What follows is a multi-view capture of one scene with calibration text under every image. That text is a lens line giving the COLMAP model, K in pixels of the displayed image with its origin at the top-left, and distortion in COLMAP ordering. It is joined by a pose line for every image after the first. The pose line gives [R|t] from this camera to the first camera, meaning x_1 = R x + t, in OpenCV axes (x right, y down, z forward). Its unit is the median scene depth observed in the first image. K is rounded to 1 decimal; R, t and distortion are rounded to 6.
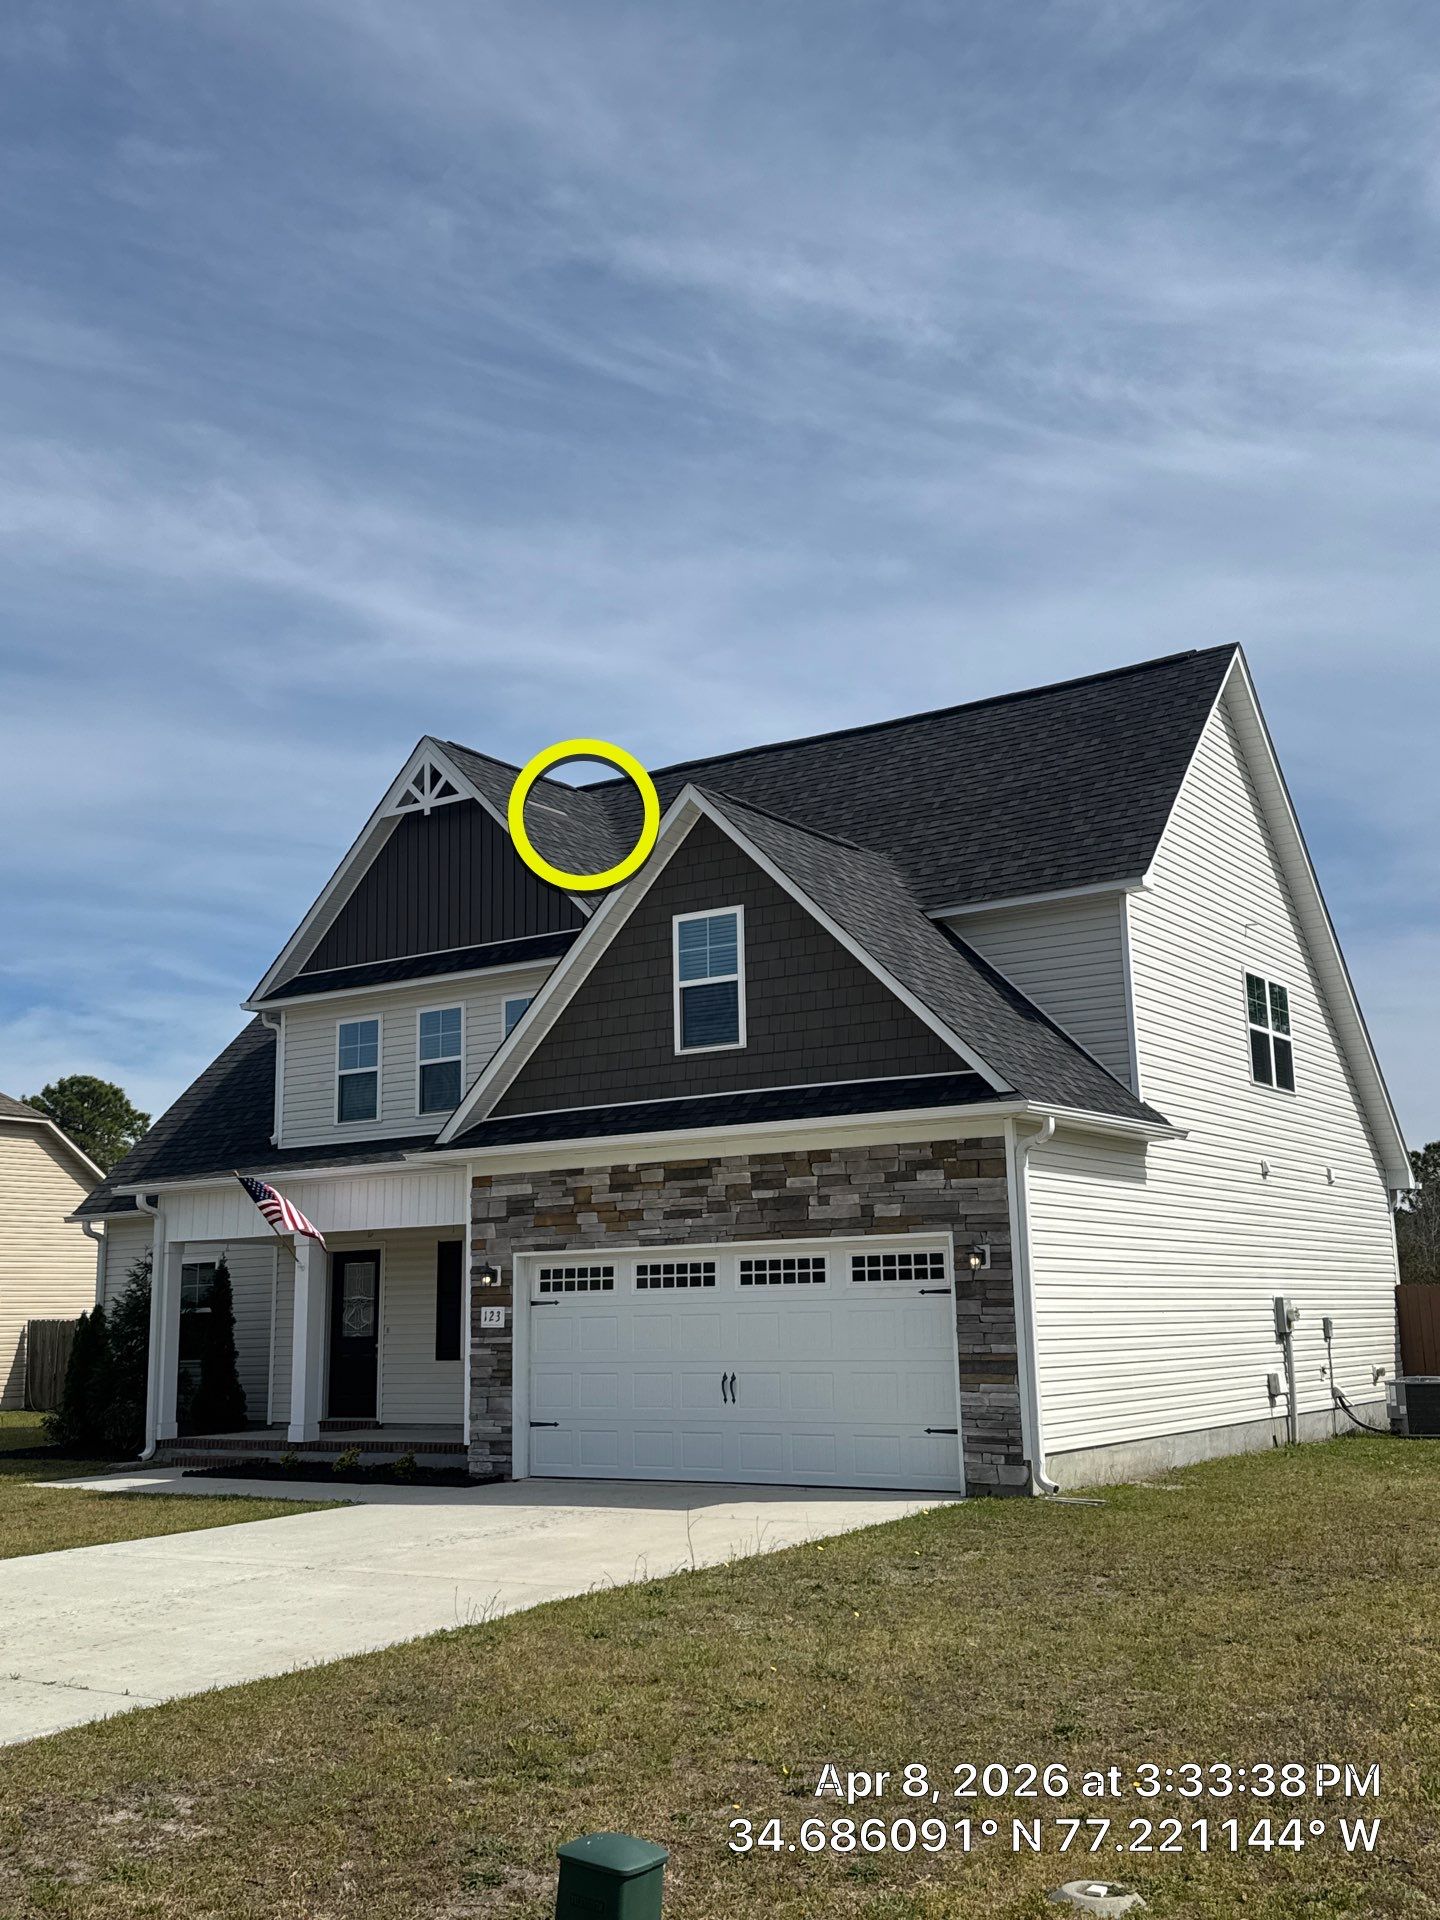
lens RADIAL K [[1758.5, 0, 722.8], [0, 1758.5, 945.3], [0, 0, 1]] dist [0.130975, 0.000000]
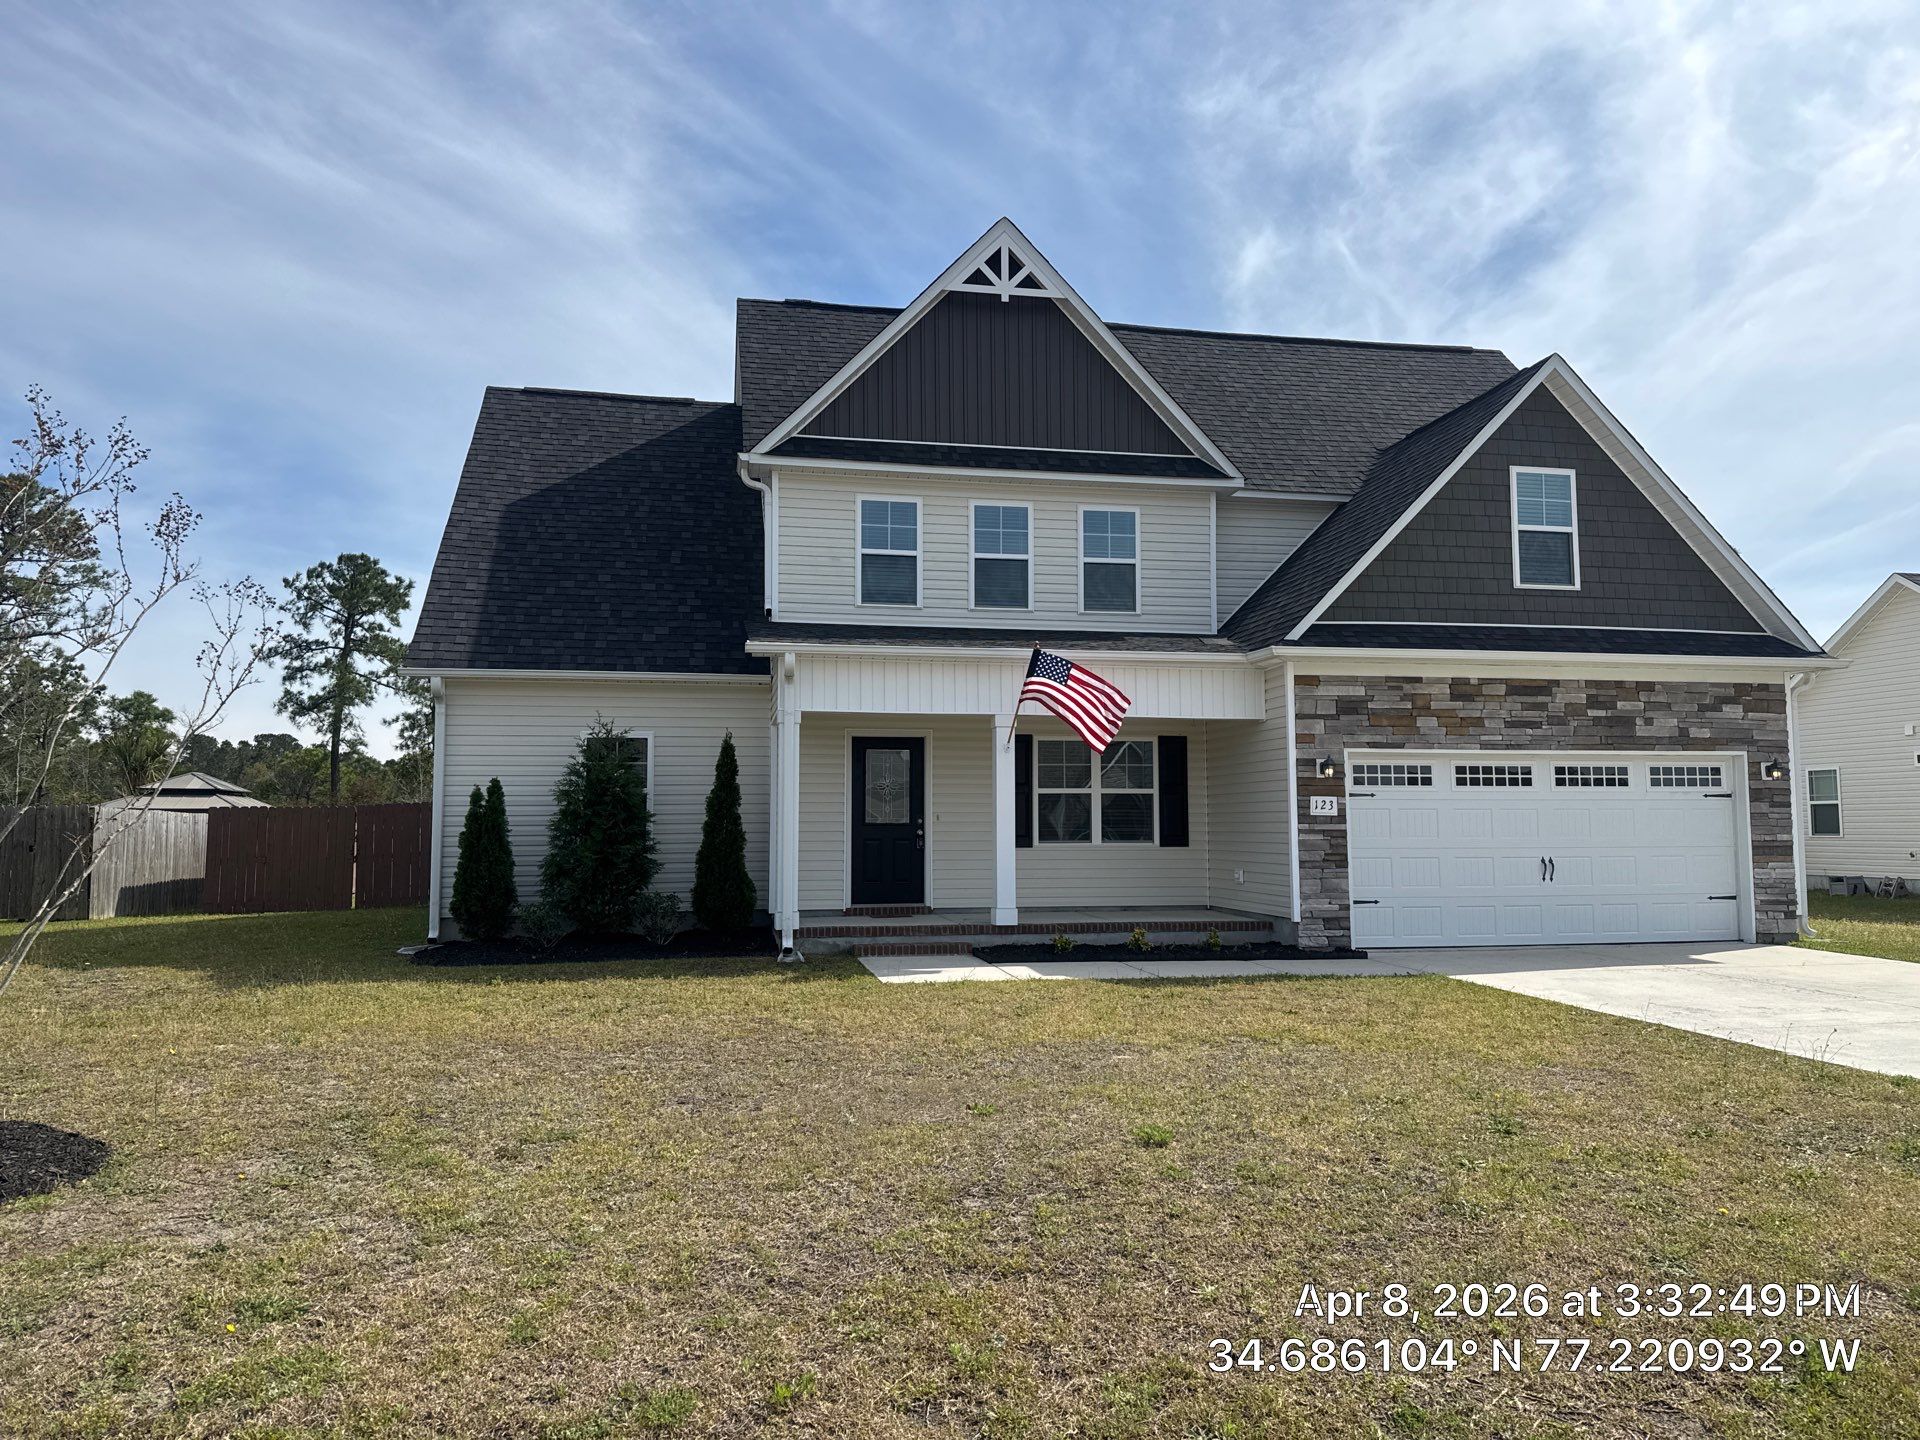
lens RADIAL K [[1222.6, 0, 926.4], [0, 1222.6, 714.4], [0, 0, 1]] dist [0.064587, -0.004116]
pose [[0.717960, 0.074571, 0.692078, -0.847822], [-0.153555, 0.986719, 0.052979, 0.158222], [-0.678936, -0.144309, 0.719875, 0.659425]]
